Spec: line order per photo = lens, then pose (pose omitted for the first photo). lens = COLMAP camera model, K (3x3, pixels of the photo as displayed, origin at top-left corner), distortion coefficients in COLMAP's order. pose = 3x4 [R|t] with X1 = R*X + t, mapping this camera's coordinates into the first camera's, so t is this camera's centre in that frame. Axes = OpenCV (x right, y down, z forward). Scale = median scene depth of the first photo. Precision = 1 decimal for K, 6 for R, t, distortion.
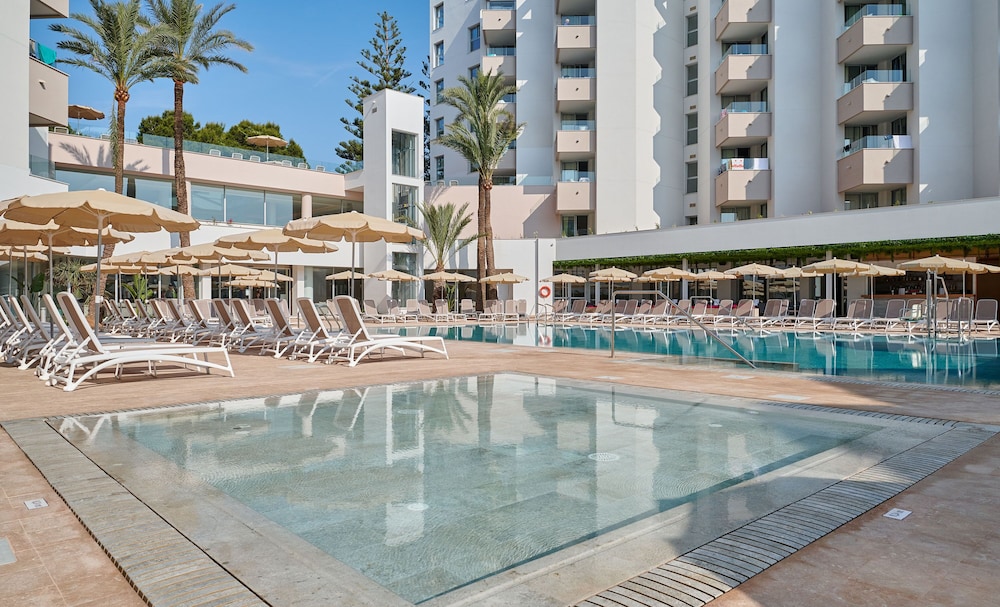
lens RADIAL K [[640.1, 0, 494.9], [0, 640.1, 297.8], [0, 0, 1]] dist [0.009698, -0.020209]
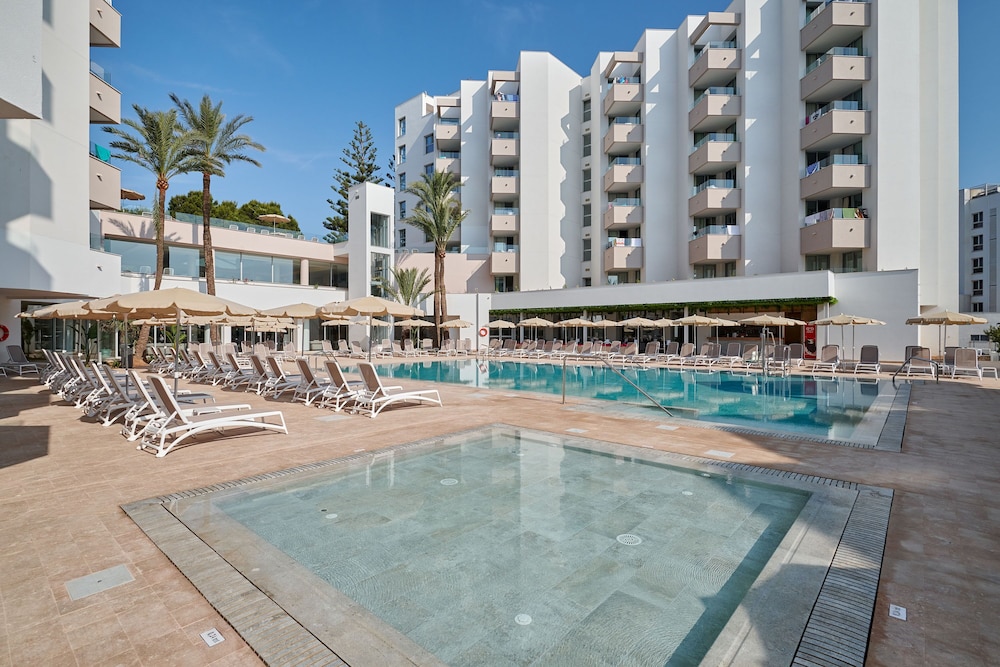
lens RADIAL K [[466.2, 0, 477.1], [0, 466.2, 327.9], [0, 0, 1]] dist [-0.003565, 0.001237]
pose [[0.996115, 0.000723, 0.088054, -0.024431], [-0.000572, 0.999998, -0.001738, -0.018766], [-0.088055, 0.001680, 0.996114, 0.008829]]
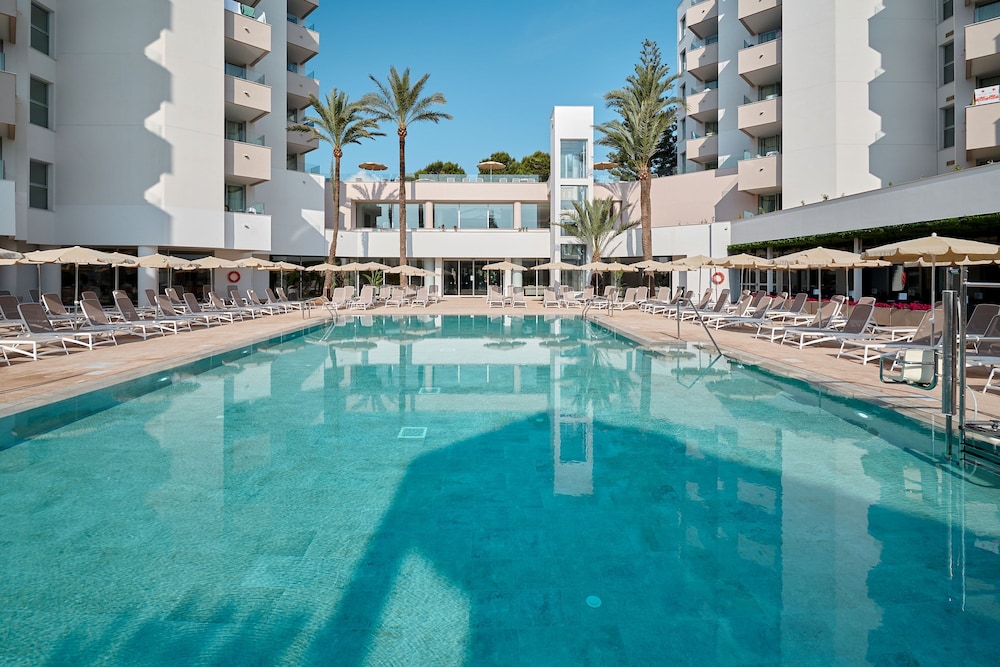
lens RADIAL K [[466.2, 0, 499.3], [0, 466.2, 274.7], [0, 0, 1]] dist [-0.003565, 0.001237]
pose [[0.756900, -0.000204, -0.653530, 0.313881], [0.000892, 0.999999, 0.000720, -0.016526], [0.653530, -0.001128, 0.756900, 0.282164]]
